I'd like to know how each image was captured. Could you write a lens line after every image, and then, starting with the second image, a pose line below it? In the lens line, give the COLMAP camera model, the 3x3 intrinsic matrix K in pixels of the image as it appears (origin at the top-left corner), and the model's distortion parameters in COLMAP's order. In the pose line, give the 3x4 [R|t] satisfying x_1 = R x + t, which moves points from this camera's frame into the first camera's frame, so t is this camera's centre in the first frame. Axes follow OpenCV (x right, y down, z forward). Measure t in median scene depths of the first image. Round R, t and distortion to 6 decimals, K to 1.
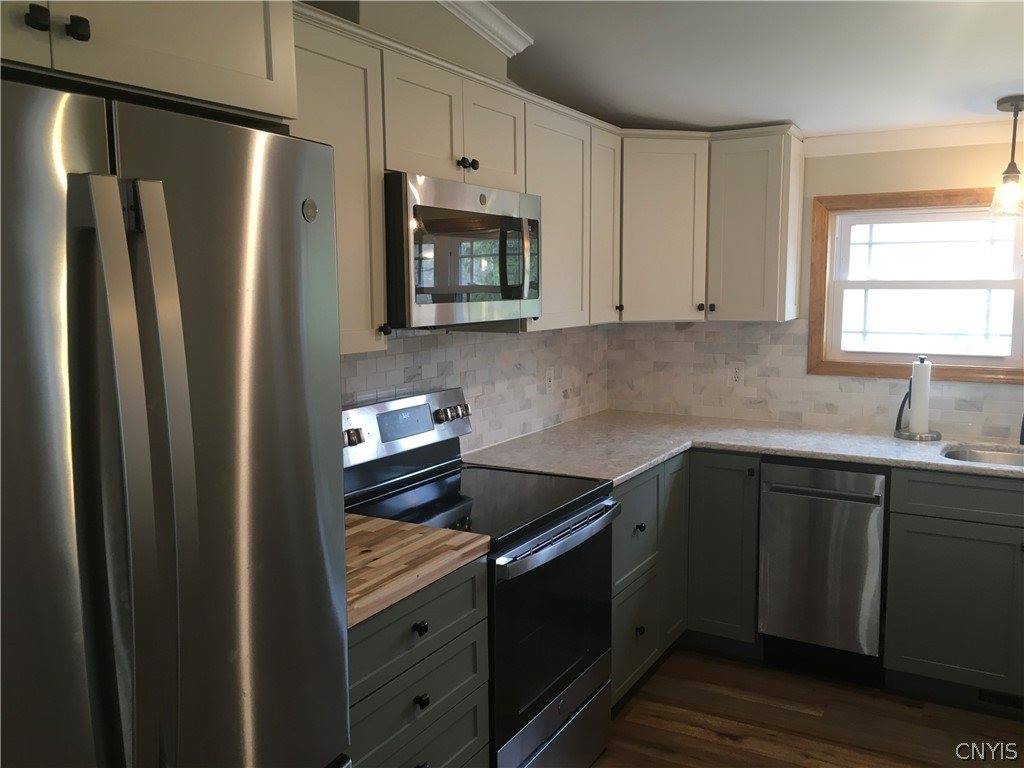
lens RADIAL K [[886.0, 0, 513.0], [0, 886.0, 382.6], [0, 0, 1]] dist [0.036664, -0.011913]
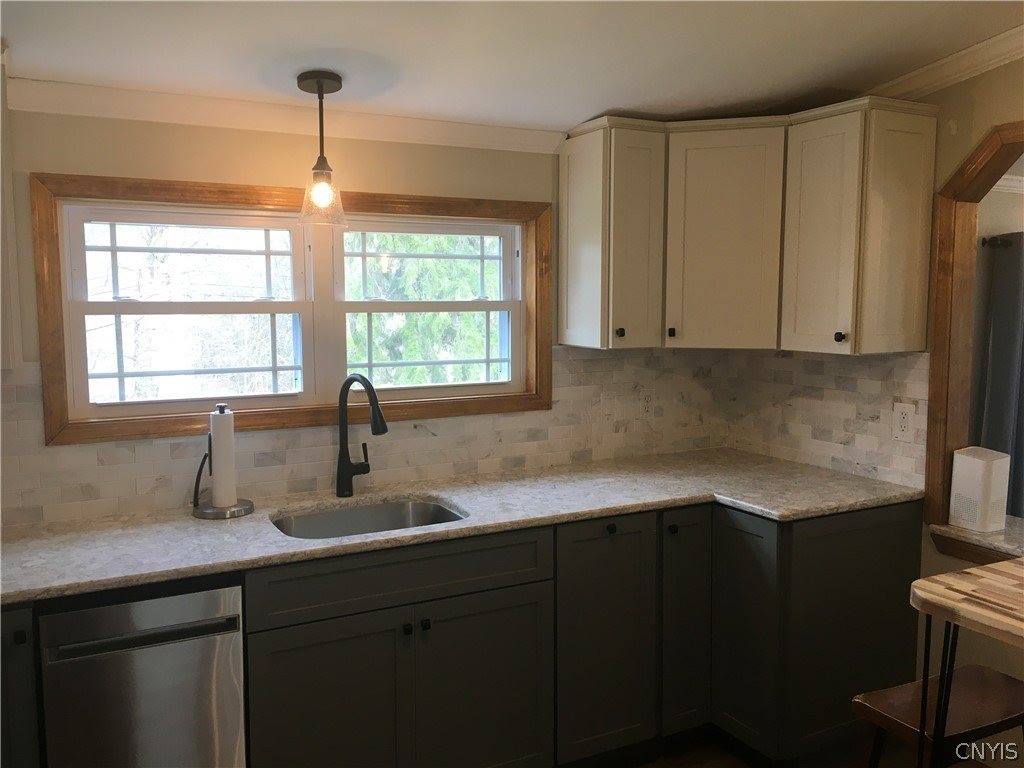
lens RADIAL K [[886.0, 0, 514.1], [0, 886.0, 378.0], [0, 0, 1]] dist [0.036664, -0.011913]
pose [[0.537608, -0.078641, 0.839519, -0.029755], [0.096644, 0.994827, 0.031301, -0.047725], [-0.837638, 0.064307, 0.542427, 0.369226]]
